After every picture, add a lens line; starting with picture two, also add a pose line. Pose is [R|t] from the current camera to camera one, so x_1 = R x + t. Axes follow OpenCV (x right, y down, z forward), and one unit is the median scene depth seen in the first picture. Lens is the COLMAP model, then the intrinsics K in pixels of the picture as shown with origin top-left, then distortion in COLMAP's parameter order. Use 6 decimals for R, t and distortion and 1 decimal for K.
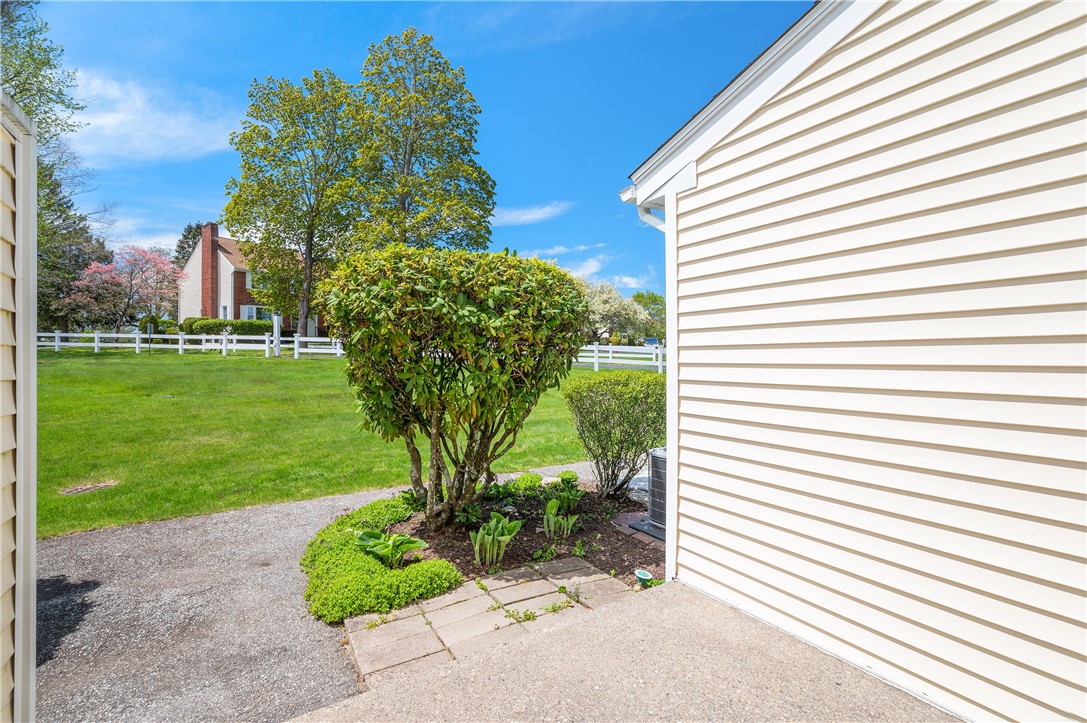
lens RADIAL K [[468.2, 0, 543.5], [0, 468.2, 361.5], [0, 0, 1]] dist [-0.000681, 0.000191]
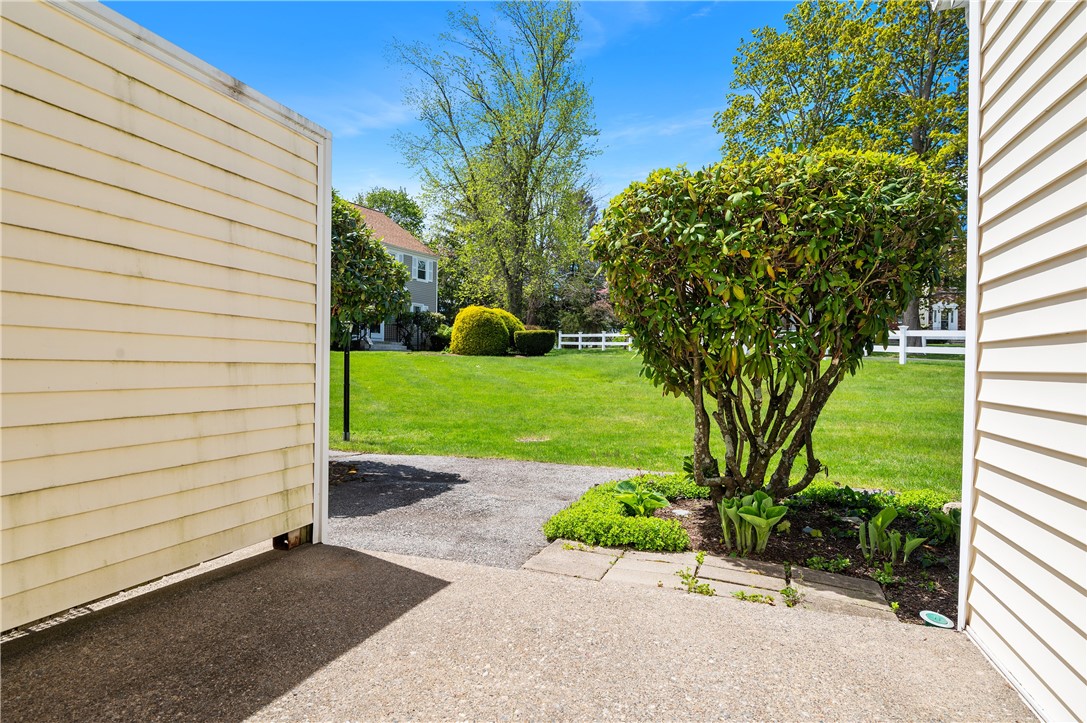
lens RADIAL K [[584.5, 0, 543.5], [0, 584.5, 361.5], [0, 0, 1]] dist [0.001770, -0.000101]
pose [[0.632348, 0.016039, -0.774519, 0.472063], [-0.024328, 0.999704, 0.000840, 0.134434], [0.774303, 0.018311, 0.632551, 0.125267]]
